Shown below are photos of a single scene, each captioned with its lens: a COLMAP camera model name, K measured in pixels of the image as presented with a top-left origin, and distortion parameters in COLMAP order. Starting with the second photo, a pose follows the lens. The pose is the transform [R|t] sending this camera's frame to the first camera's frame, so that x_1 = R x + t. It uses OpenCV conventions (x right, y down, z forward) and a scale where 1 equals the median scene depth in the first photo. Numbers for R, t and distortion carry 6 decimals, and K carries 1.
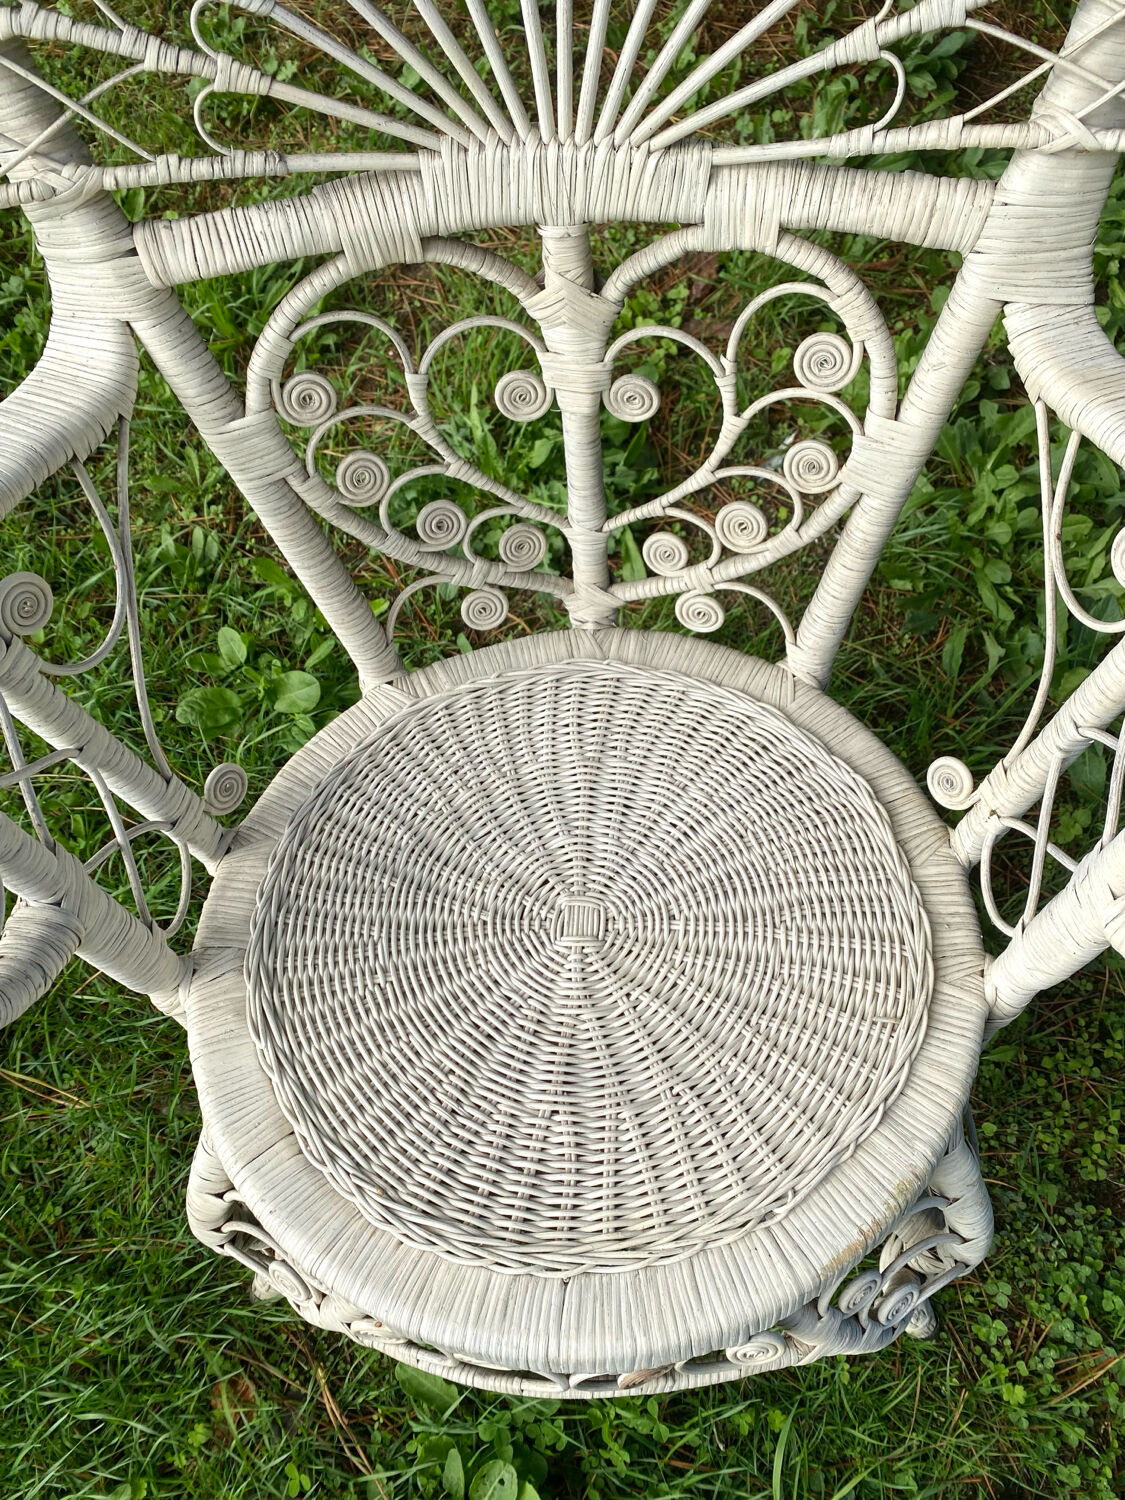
lens RADIAL K [[1152.0, 0, 577.8], [0, 1152.0, 764.1], [0, 0, 1]] dist [0.011338, -0.014233]
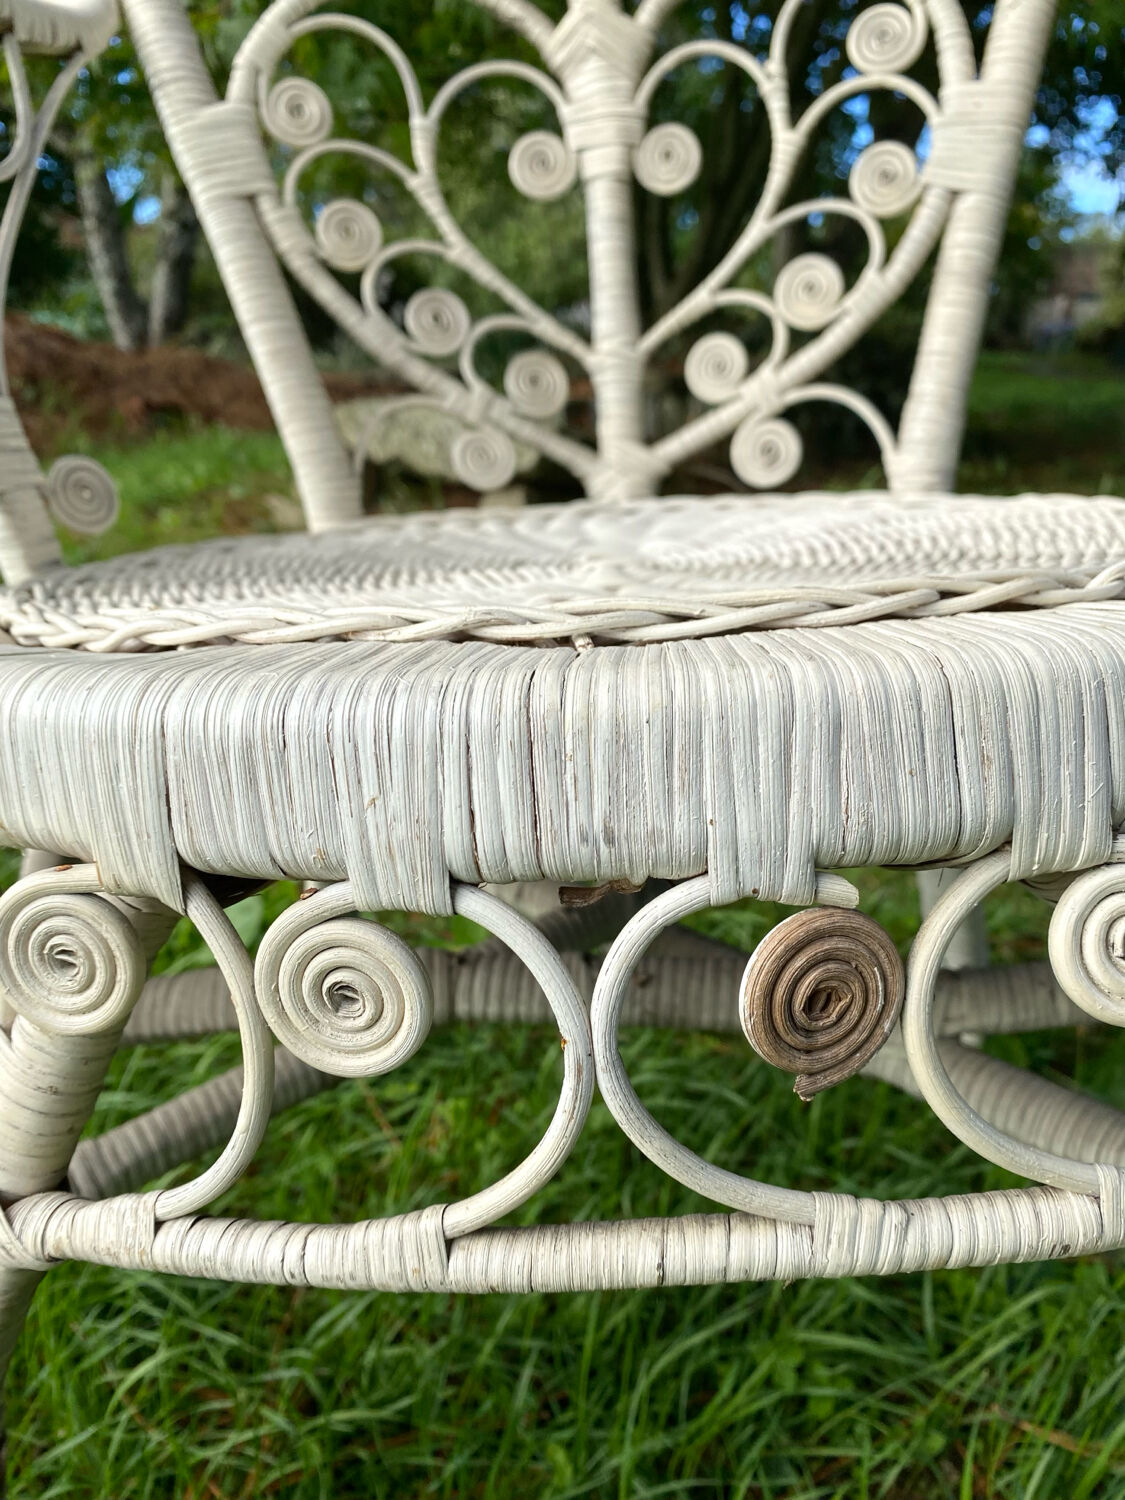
lens RADIAL K [[1152.0, 0, 576.3], [0, 1152.0, 764.8], [0, 0, 1]] dist [0.011338, -0.014233]
pose [[0.999809, -0.000744, -0.019531, -0.005104], [-0.011643, 0.779944, -0.625741, 0.527843], [0.015699, 0.625849, 0.779786, 0.545785]]
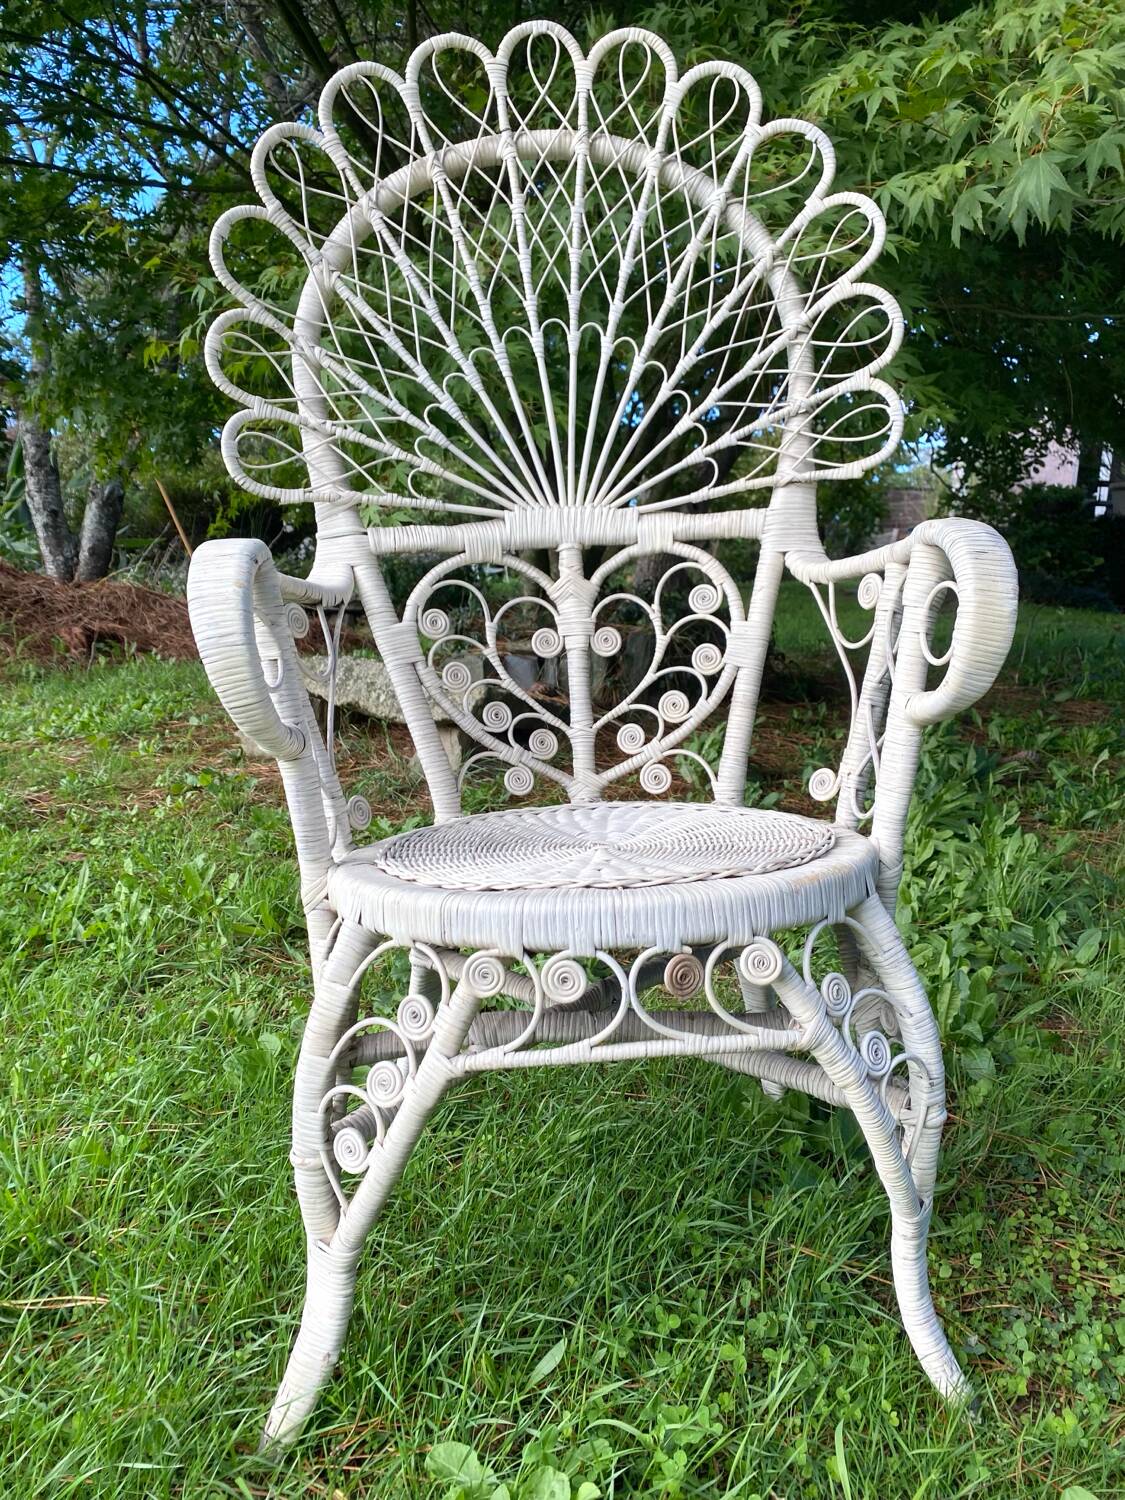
lens RADIAL K [[1152.0, 0, 583.6], [0, 1152.0, 752.1], [0, 0, 1]] dist [0.011338, -0.014233]
pose [[0.995703, -0.001954, 0.092582, -0.143293], [0.071113, 0.656517, -0.750951, 1.054151], [-0.059315, 0.754309, 0.653835, -0.055930]]
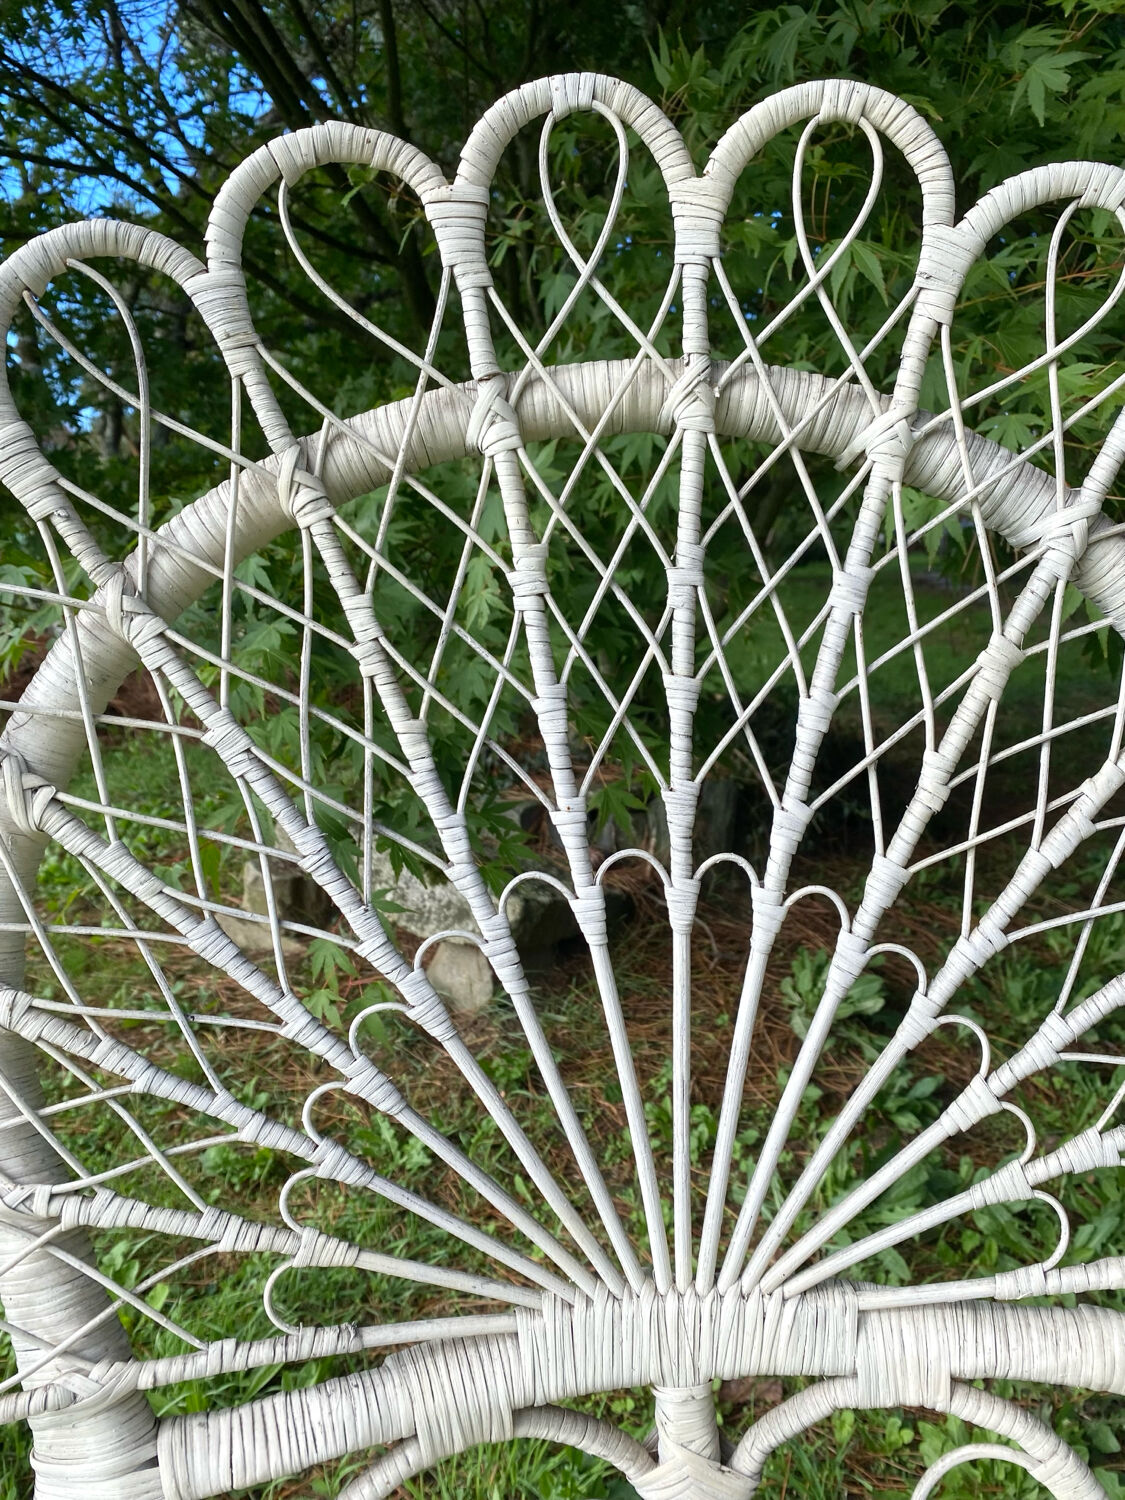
lens RADIAL K [[1152.0, 0, 585.8], [0, 1152.0, 756.2], [0, 0, 1]] dist [0.011338, -0.014233]
pose [[0.998286, -0.032553, 0.048633, -0.086532], [0.057792, 0.679199, -0.731675, -0.135696], [-0.009213, 0.733232, 0.679916, 0.083858]]
